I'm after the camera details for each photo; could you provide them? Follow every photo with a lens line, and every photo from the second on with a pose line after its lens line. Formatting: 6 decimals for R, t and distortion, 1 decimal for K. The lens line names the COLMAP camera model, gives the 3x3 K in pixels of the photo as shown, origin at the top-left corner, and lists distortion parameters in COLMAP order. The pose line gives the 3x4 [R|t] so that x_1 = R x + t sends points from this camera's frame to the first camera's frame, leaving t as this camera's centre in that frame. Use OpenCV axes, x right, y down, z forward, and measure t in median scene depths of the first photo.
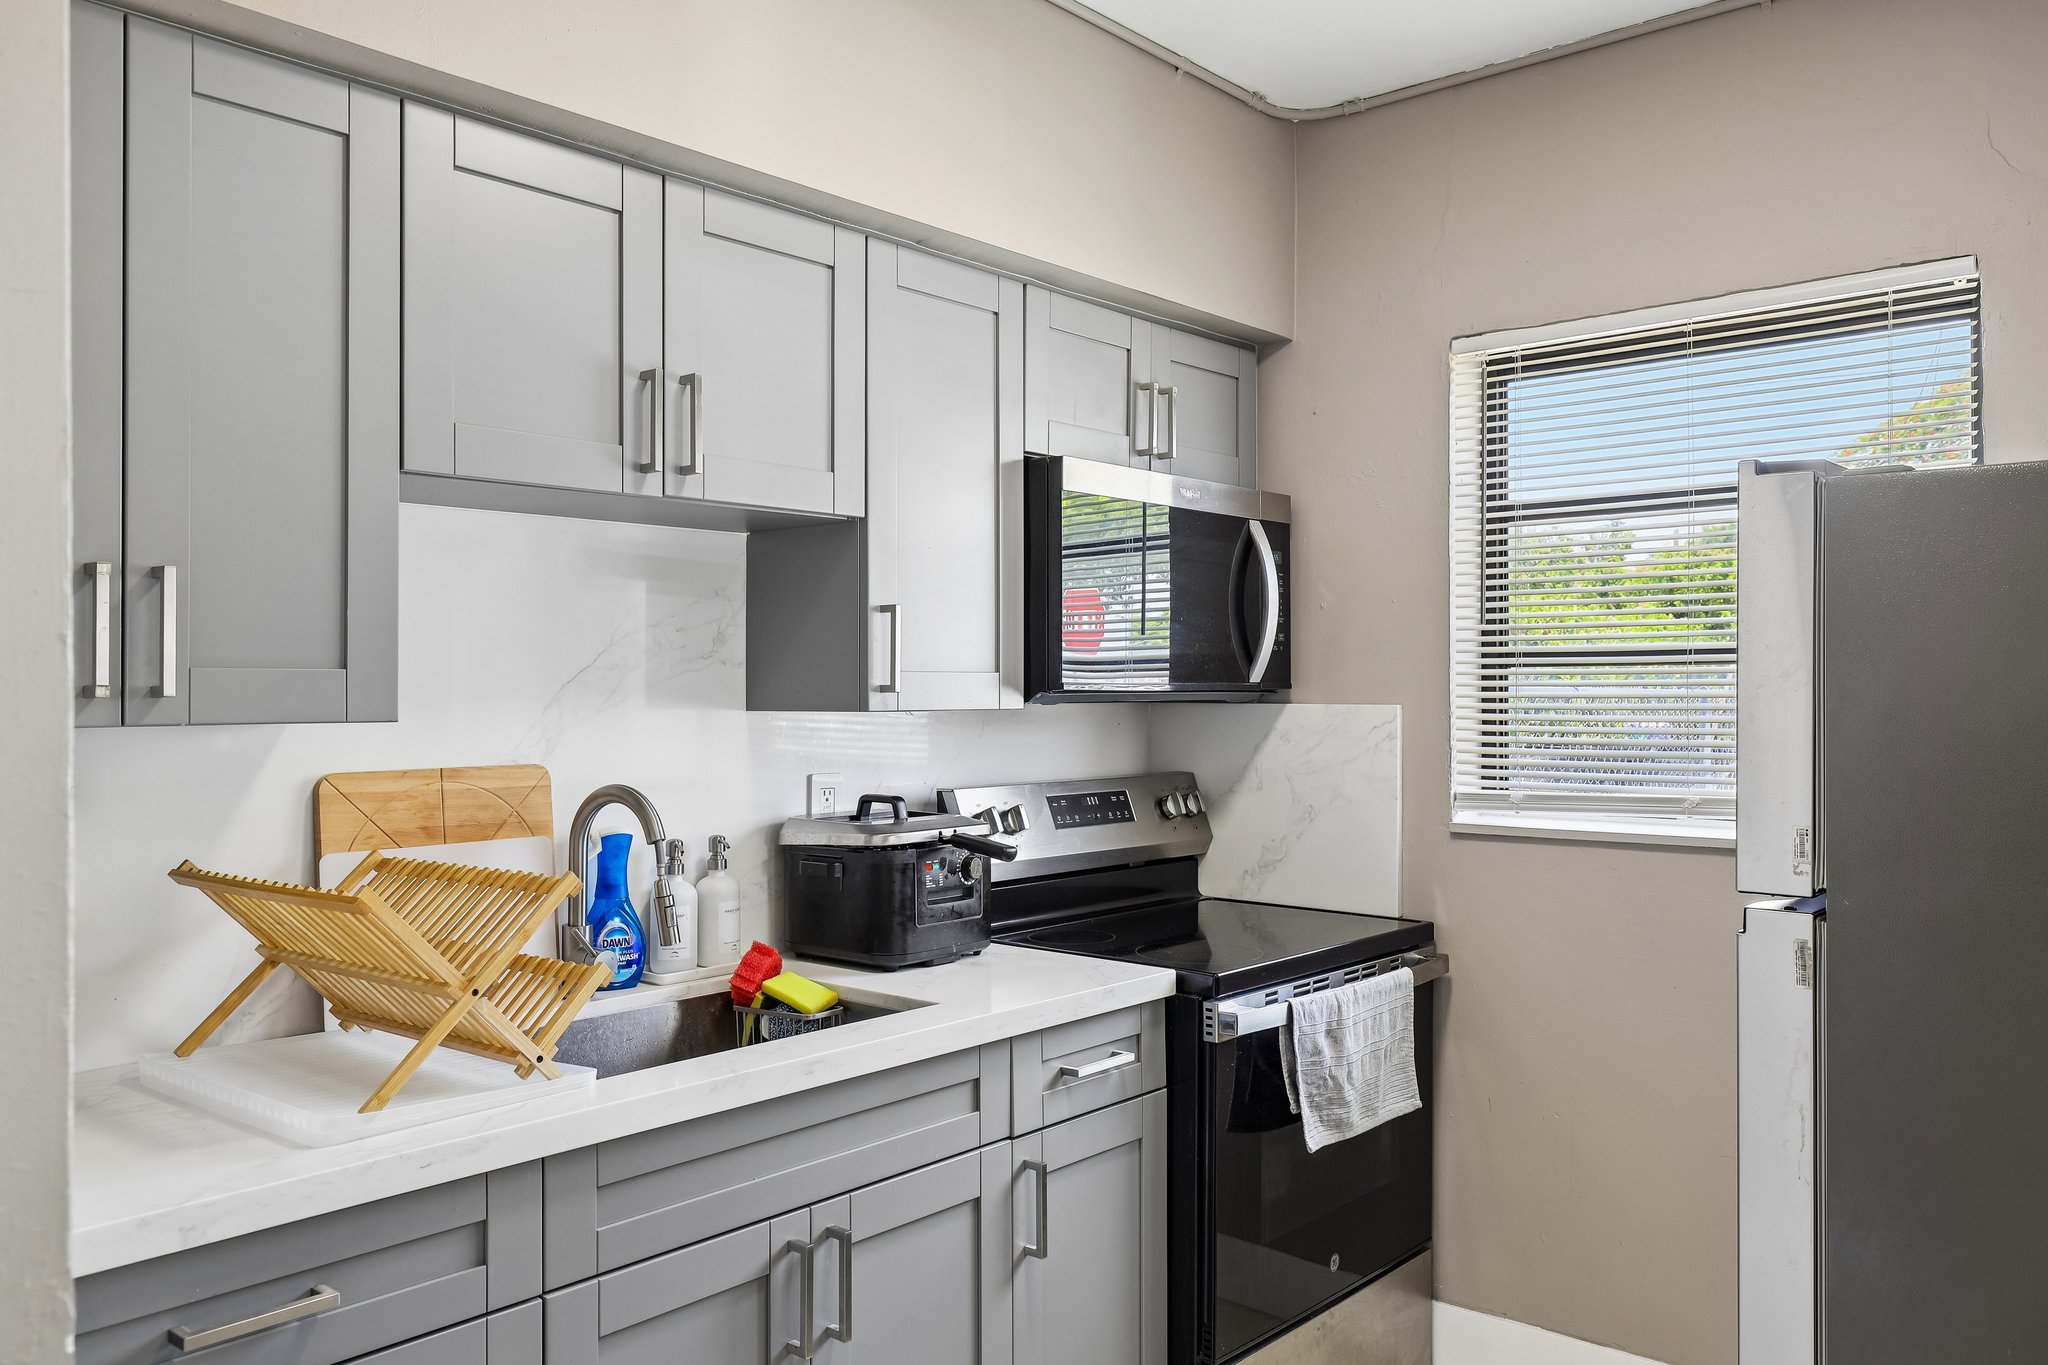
lens RADIAL K [[1535.0, 0, 1026.4], [0, 1535.0, 694.1], [0, 0, 1]] dist [-0.001383, -0.002170]
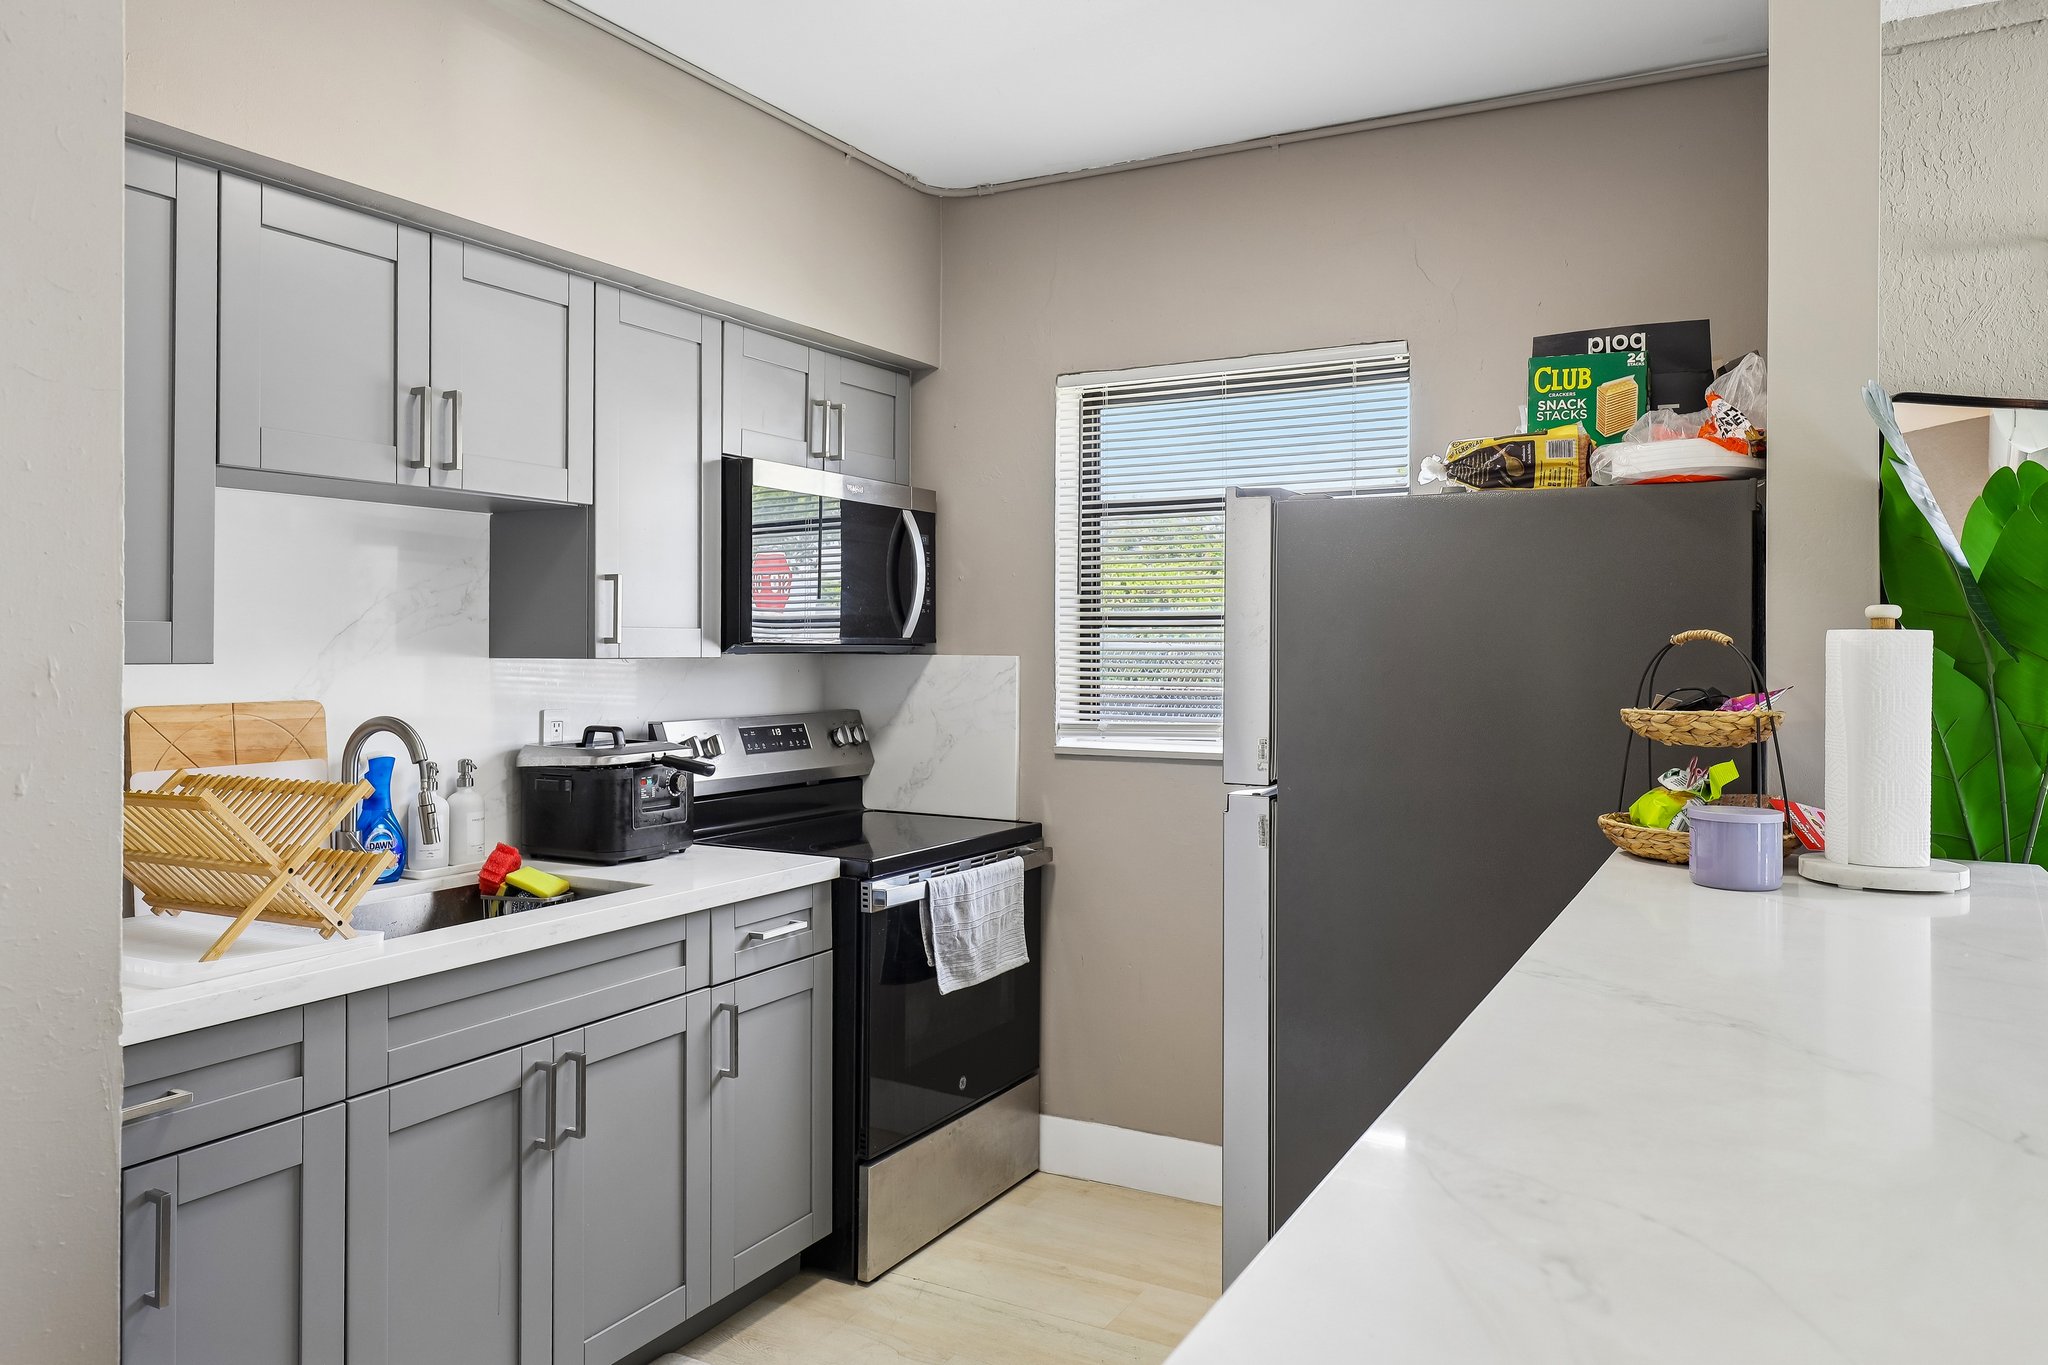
lens RADIAL K [[1436.4, 0, 1035.7], [0, 1436.4, 658.5], [0, 0, 1]] dist [0.014575, 0.013368]
pose [[0.976287, 0.003718, 0.216446, -0.005159], [-0.005113, 0.999970, 0.005887, 0.002319], [-0.216418, -0.006854, 0.976277, -0.227406]]
